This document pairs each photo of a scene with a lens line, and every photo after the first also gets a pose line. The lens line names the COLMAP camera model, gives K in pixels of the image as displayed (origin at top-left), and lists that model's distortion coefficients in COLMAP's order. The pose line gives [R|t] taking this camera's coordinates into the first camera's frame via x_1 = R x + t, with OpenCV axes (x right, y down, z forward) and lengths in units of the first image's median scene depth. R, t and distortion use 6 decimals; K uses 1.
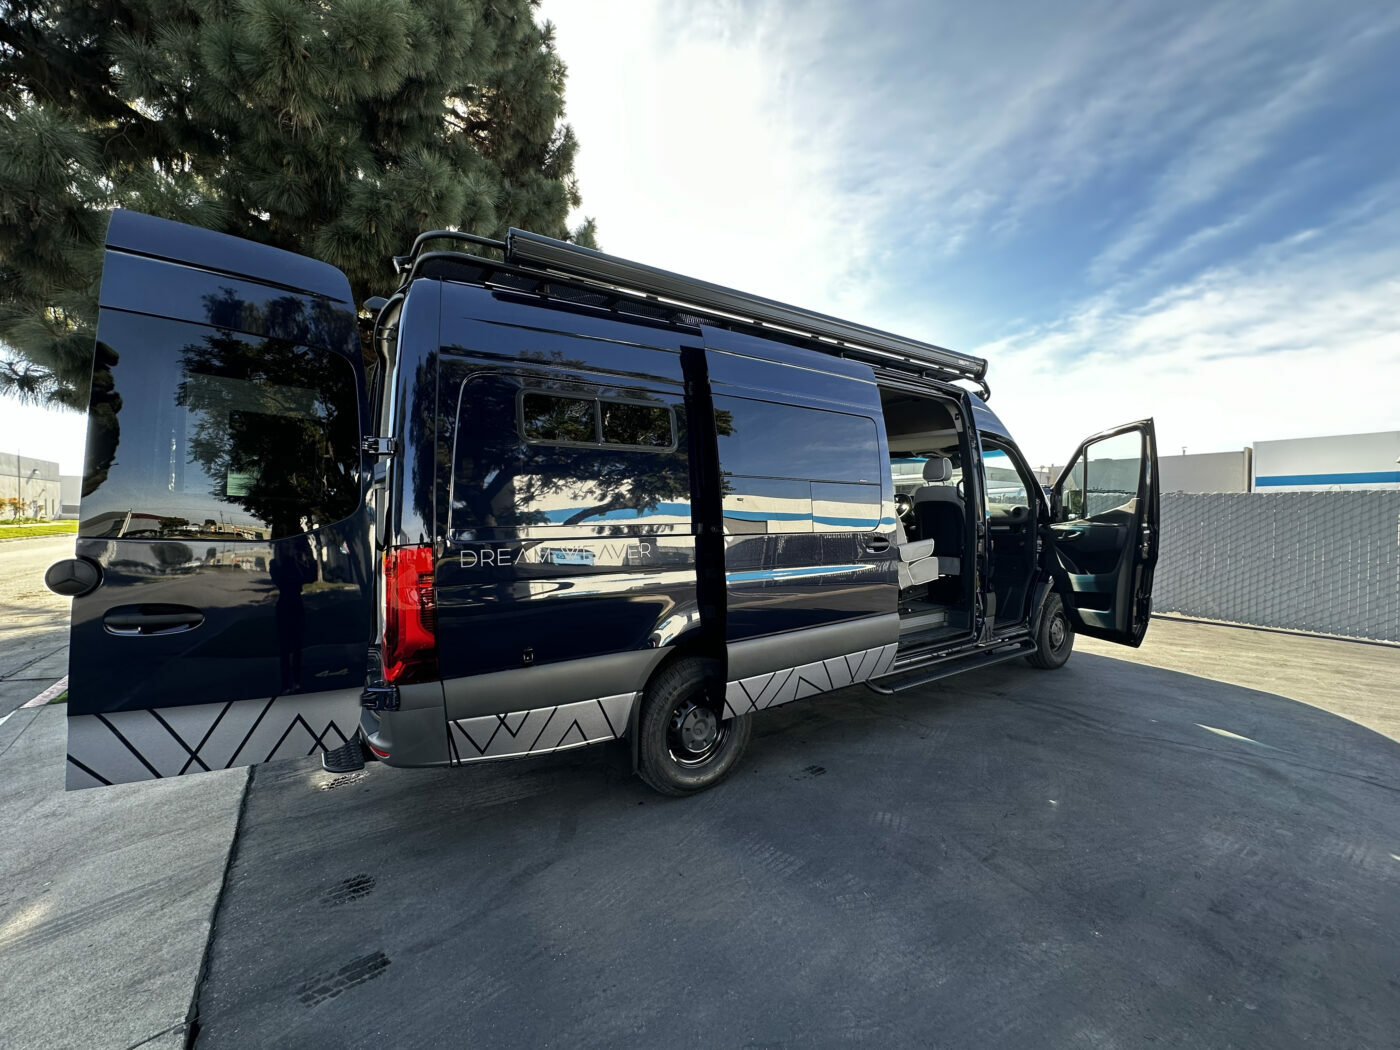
lens RADIAL K [[561.8, 0, 695.5], [0, 561.8, 505.9], [0, 0, 1]] dist [-0.000124, 0.000578]
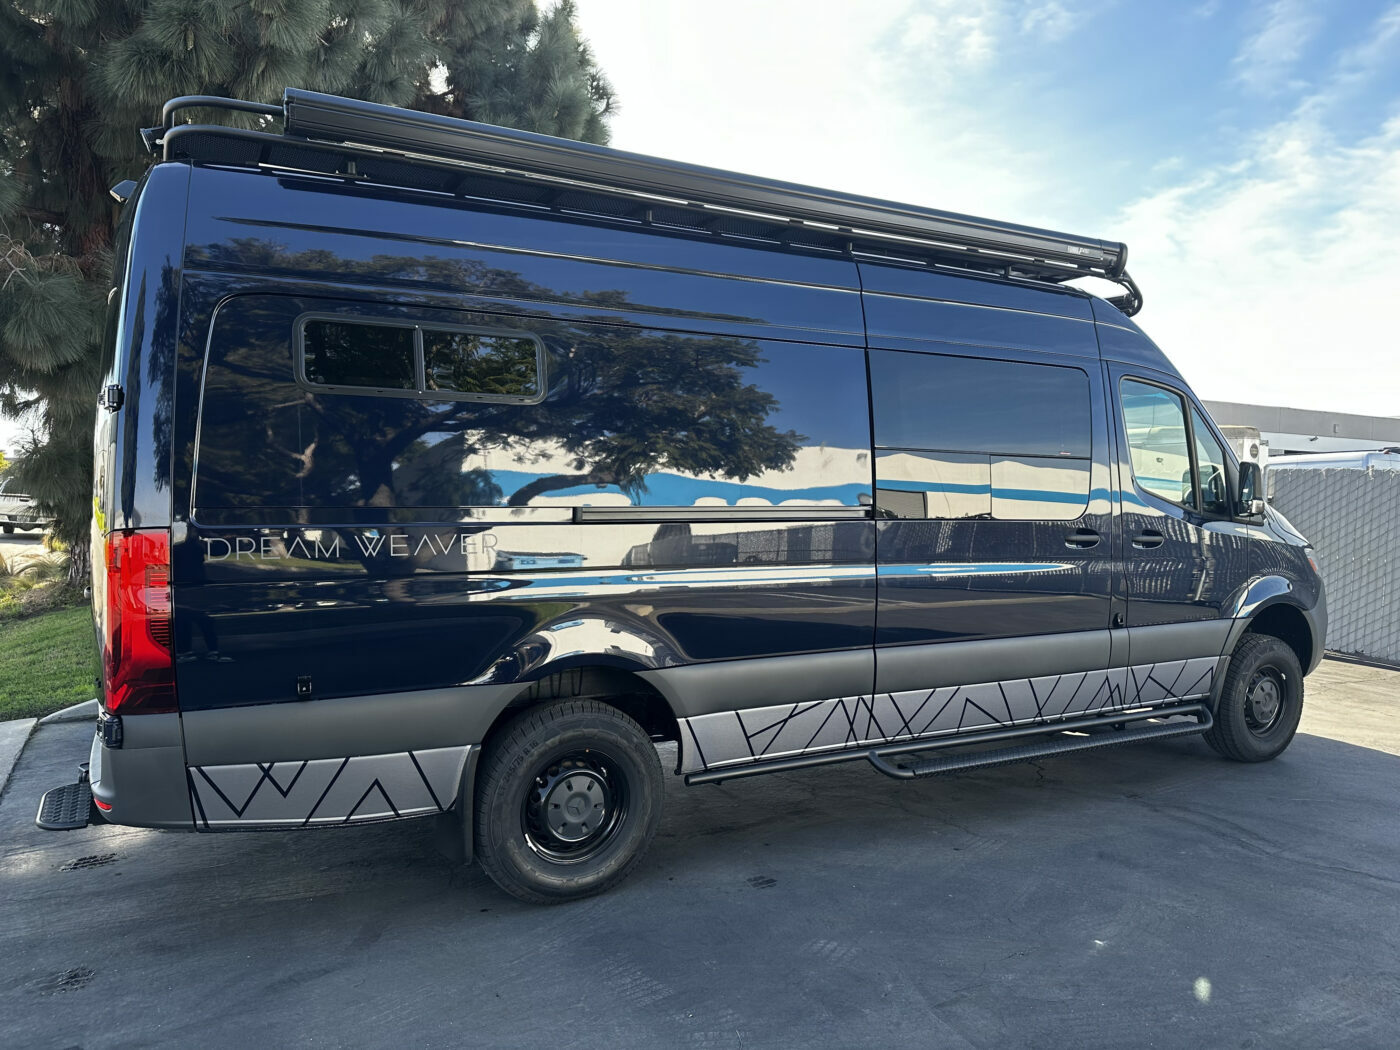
lens RADIAL K [[991.0, 0, 700.0], [0, 991.0, 490.4], [0, 0, 1]] dist [0.037823, -0.039046]
pose [[0.994735, 0.013521, -0.101585, 0.282434], [-0.012232, 0.999837, 0.013306, -0.006191], [0.101748, -0.011993, 0.994738, -0.187449]]
